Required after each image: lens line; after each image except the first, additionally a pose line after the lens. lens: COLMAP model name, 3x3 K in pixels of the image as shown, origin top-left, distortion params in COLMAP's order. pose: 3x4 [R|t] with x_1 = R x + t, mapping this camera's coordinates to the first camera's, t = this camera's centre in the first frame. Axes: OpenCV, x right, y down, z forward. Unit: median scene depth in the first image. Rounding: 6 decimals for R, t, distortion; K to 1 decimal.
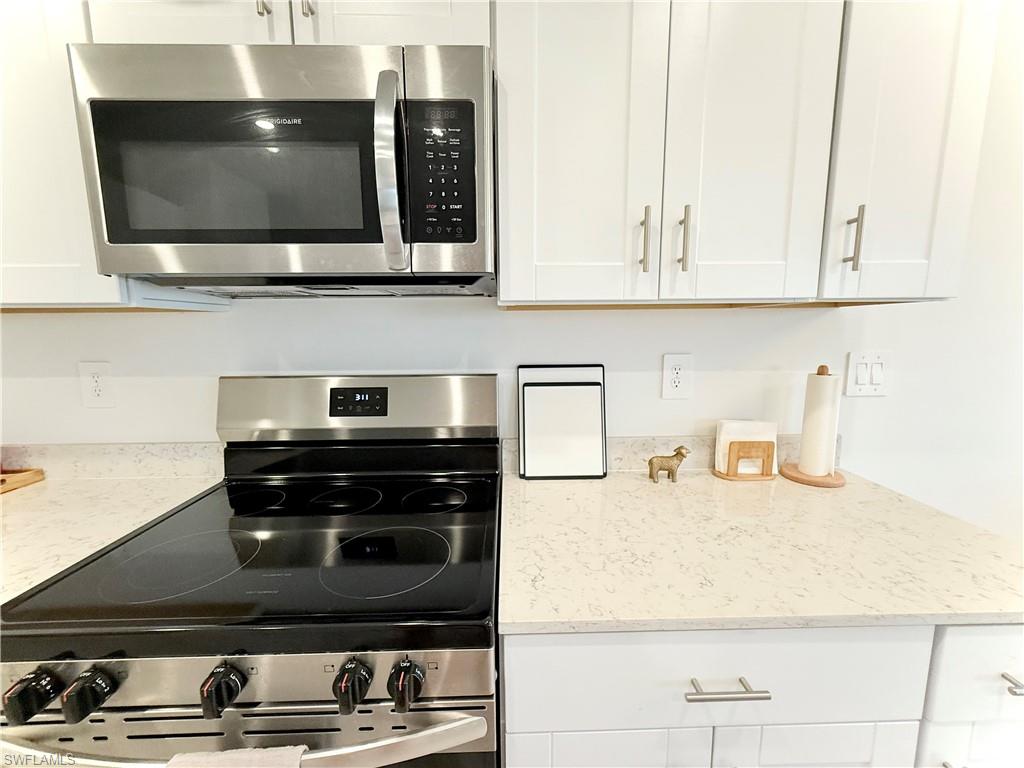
lens RADIAL K [[408.5, 0, 517.1], [0, 408.5, 386.1], [0, 0, 1]] dist [0.001746, -0.000010]
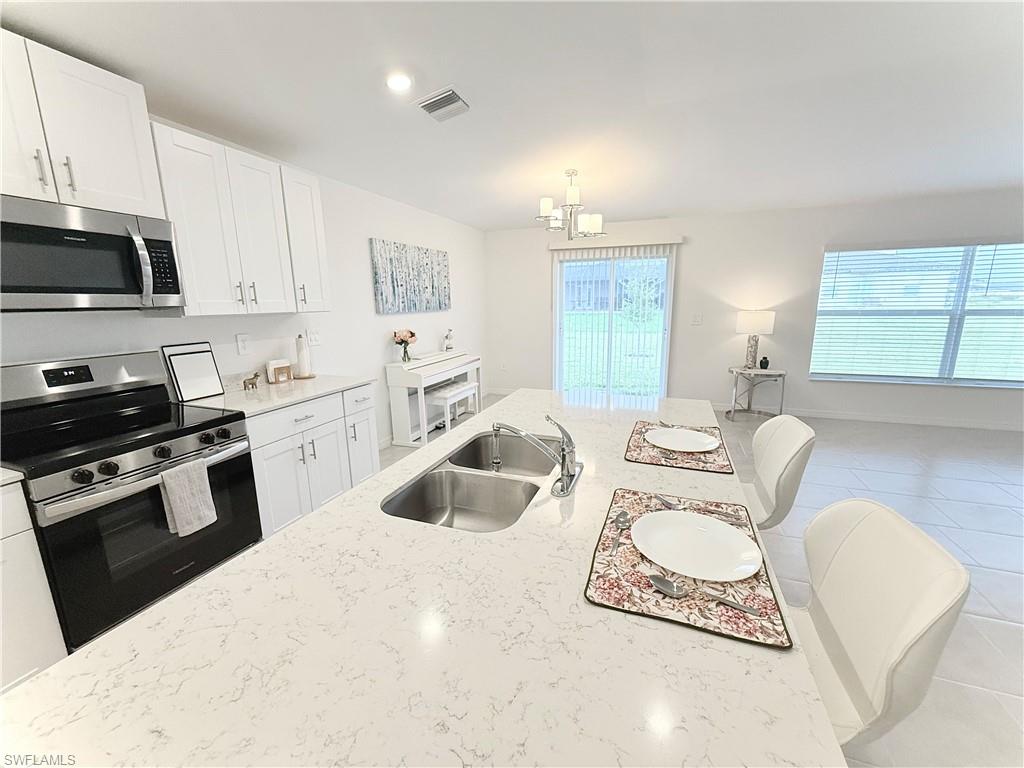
lens RADIAL K [[408.5, 0, 513.9], [0, 408.5, 385.4], [0, 0, 1]] dist [0.001746, -0.000010]
pose [[0.371449, -0.183134, 0.910213, -1.217885], [0.141856, 0.980038, 0.139293, 0.100702], [-0.917553, 0.077379, 0.390012, -1.293775]]
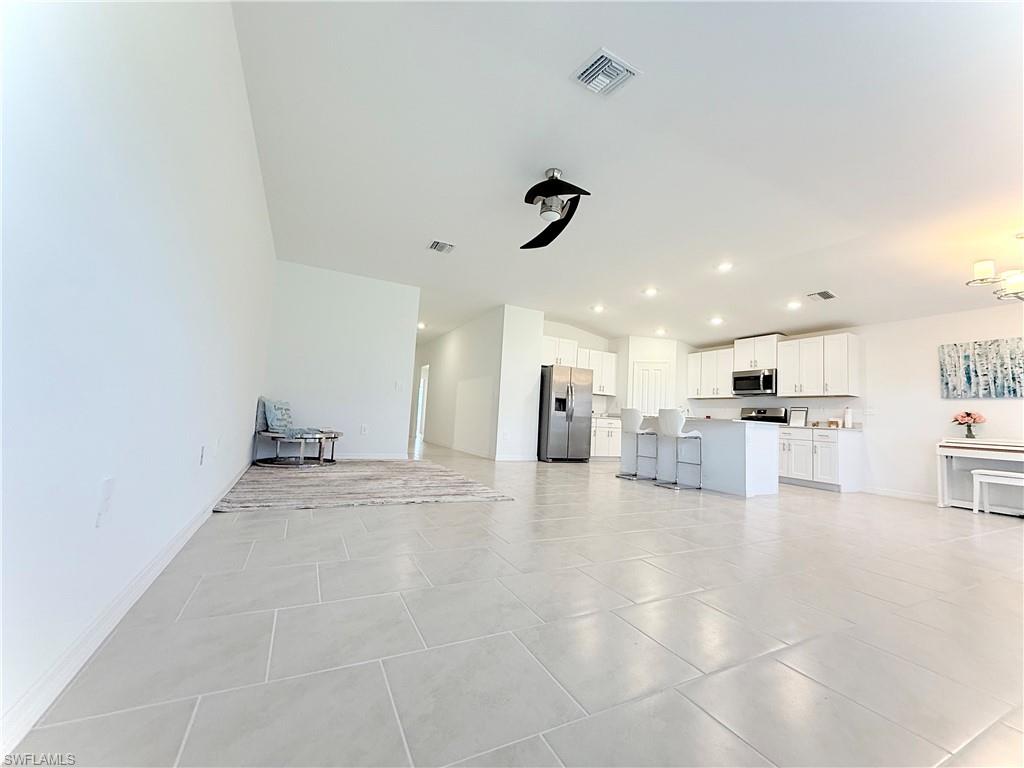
lens RADIAL K [[408.5, 0, 508.7], [0, 408.5, 388.1], [0, 0, 1]] dist [0.001746, -0.000010]
pose [[0.431316, -0.031029, -0.901667, 3.649094], [-0.190886, 0.973644, -0.124817, 1.214399], [0.881776, 0.225951, 0.414026, -5.167797]]
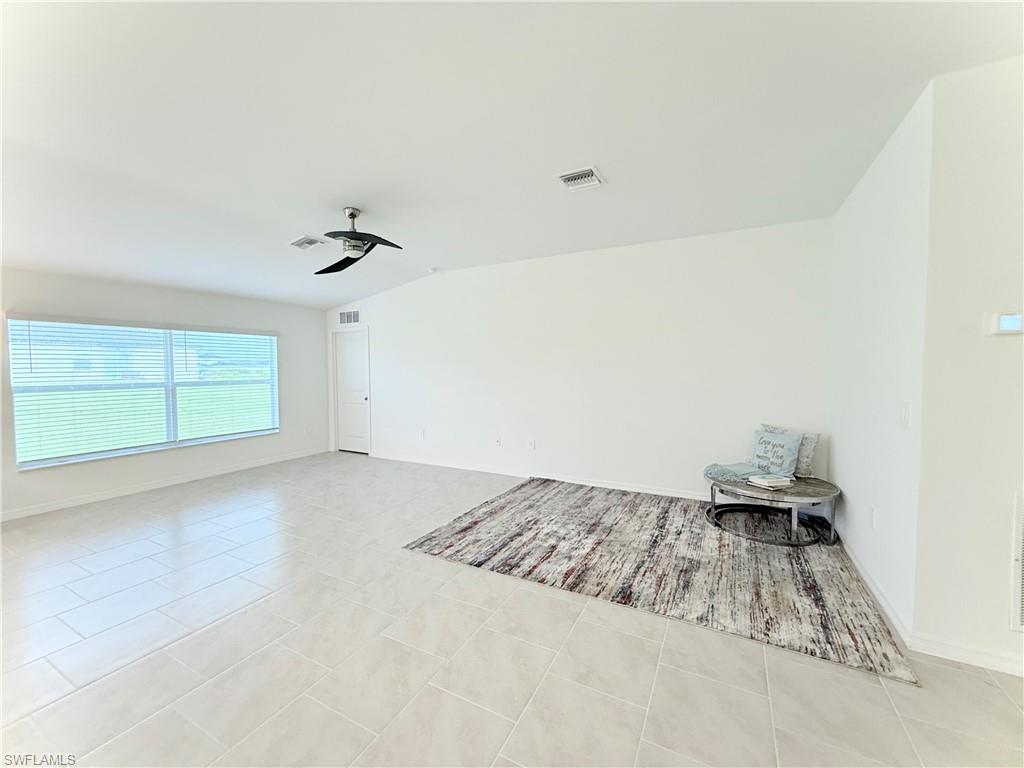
lens RADIAL K [[408.5, 0, 514.1], [0, 408.5, 387.1], [0, 0, 1]] dist [0.001746, -0.000010]
pose [[-0.874598, -0.007886, 0.484784, -1.488257], [0.084157, 0.982222, 0.167804, 0.151695], [-0.477489, 0.187559, -0.858386, -1.631294]]
